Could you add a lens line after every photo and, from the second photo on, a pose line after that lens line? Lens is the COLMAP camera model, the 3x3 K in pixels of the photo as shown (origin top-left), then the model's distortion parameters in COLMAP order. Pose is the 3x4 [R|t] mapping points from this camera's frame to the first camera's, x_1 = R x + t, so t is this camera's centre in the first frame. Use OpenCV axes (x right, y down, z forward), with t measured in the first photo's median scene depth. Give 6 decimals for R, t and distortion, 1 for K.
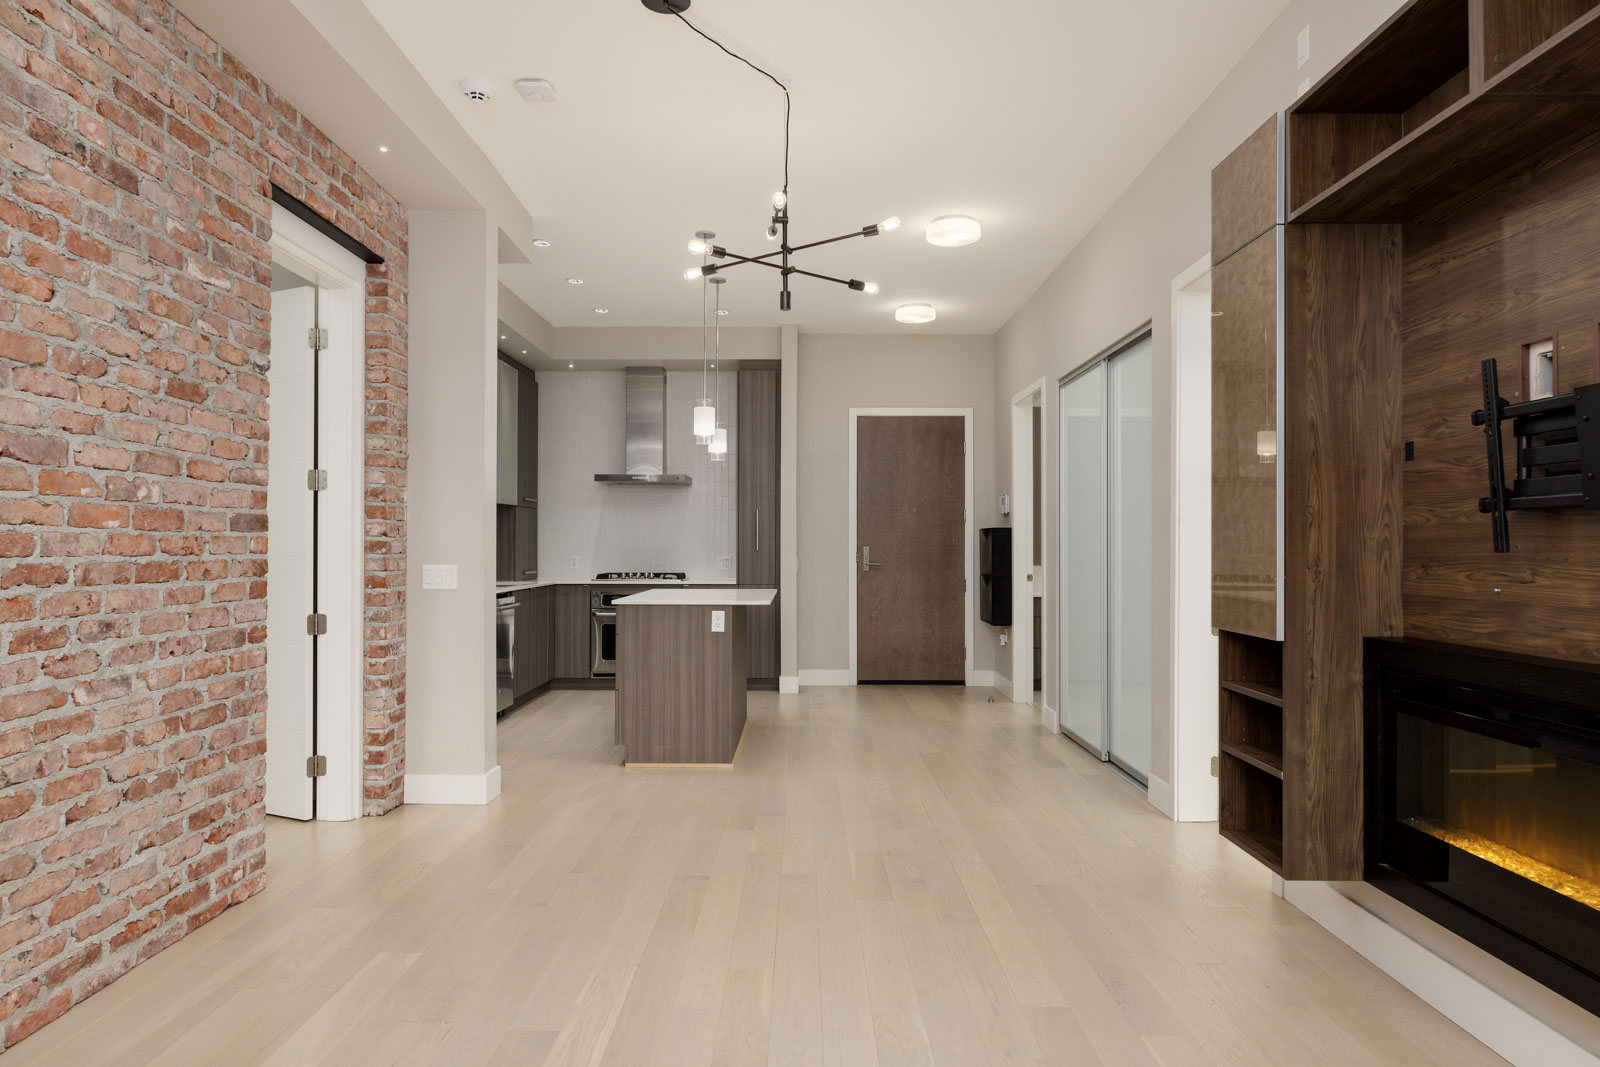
lens RADIAL K [[966.8, 0, 797.2], [0, 966.8, 539.8], [0, 0, 1]] dist [0.004800, 0.000430]
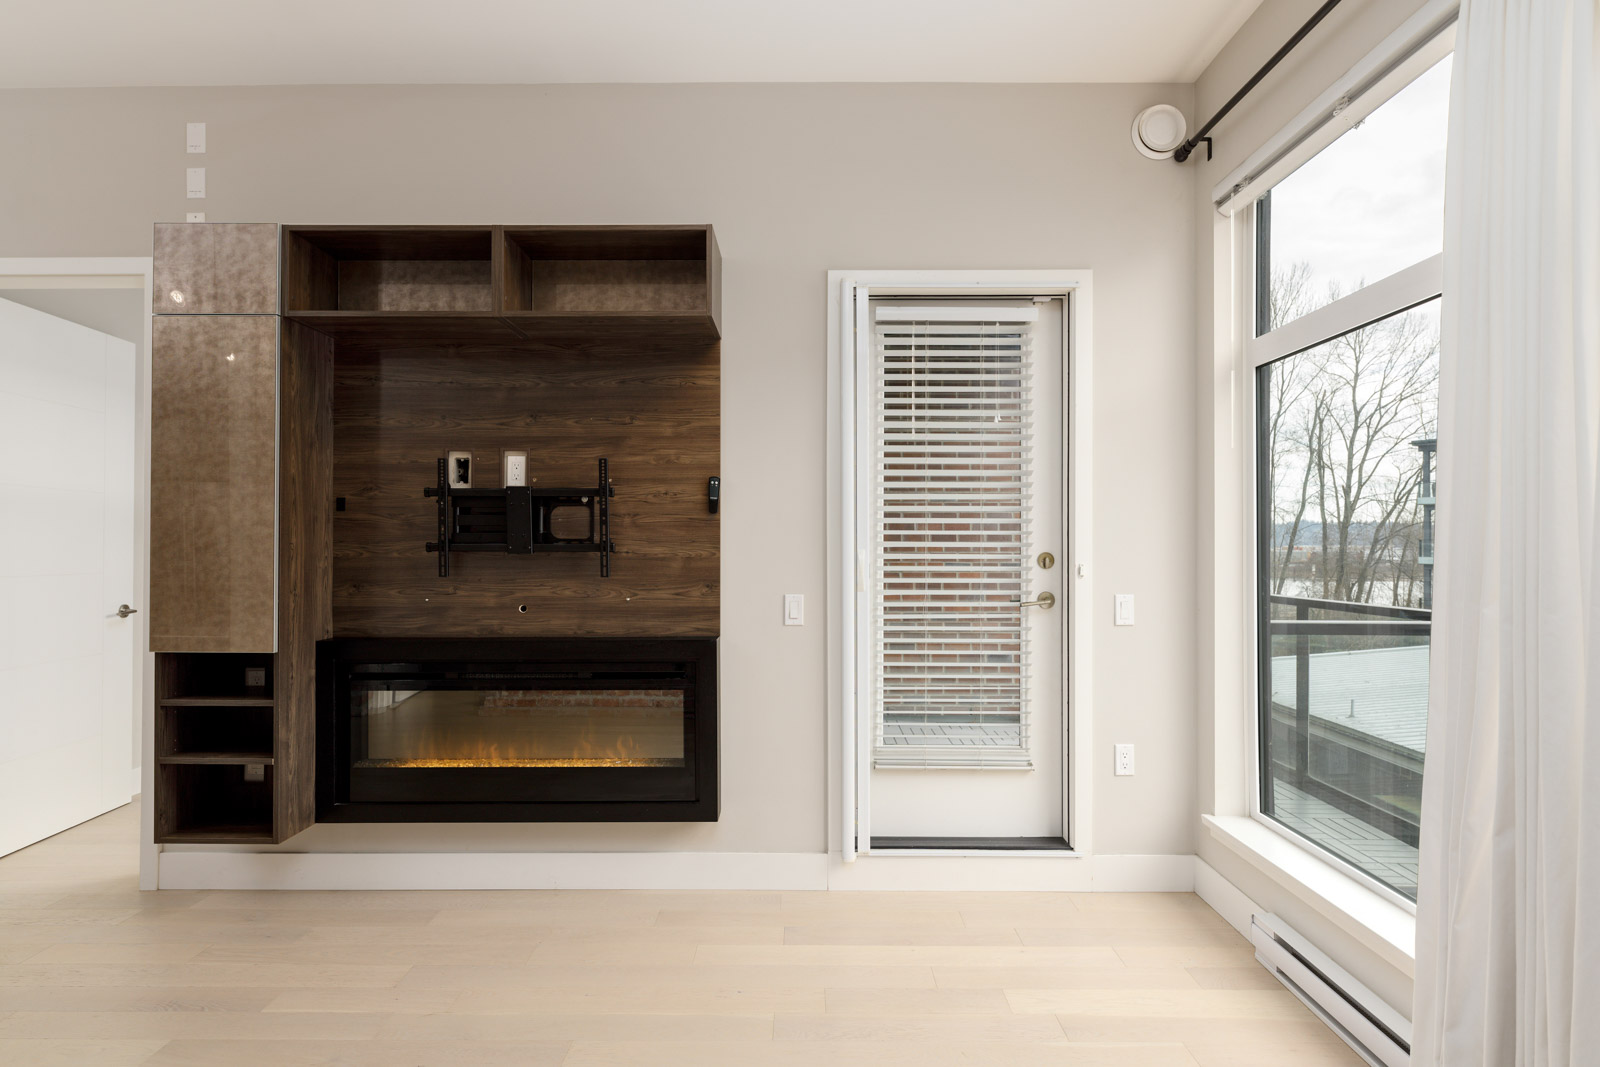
lens RADIAL K [[876.0, 0, 799.9], [0, 876.0, 536.4], [0, 0, 1]] dist [-0.000936, -0.000038]
pose [[-0.005292, 0.001815, 0.999984, -0.626616], [-0.008585, 0.999961, -0.001860, -0.047779], [-0.999949, -0.008595, -0.005276, 0.339742]]
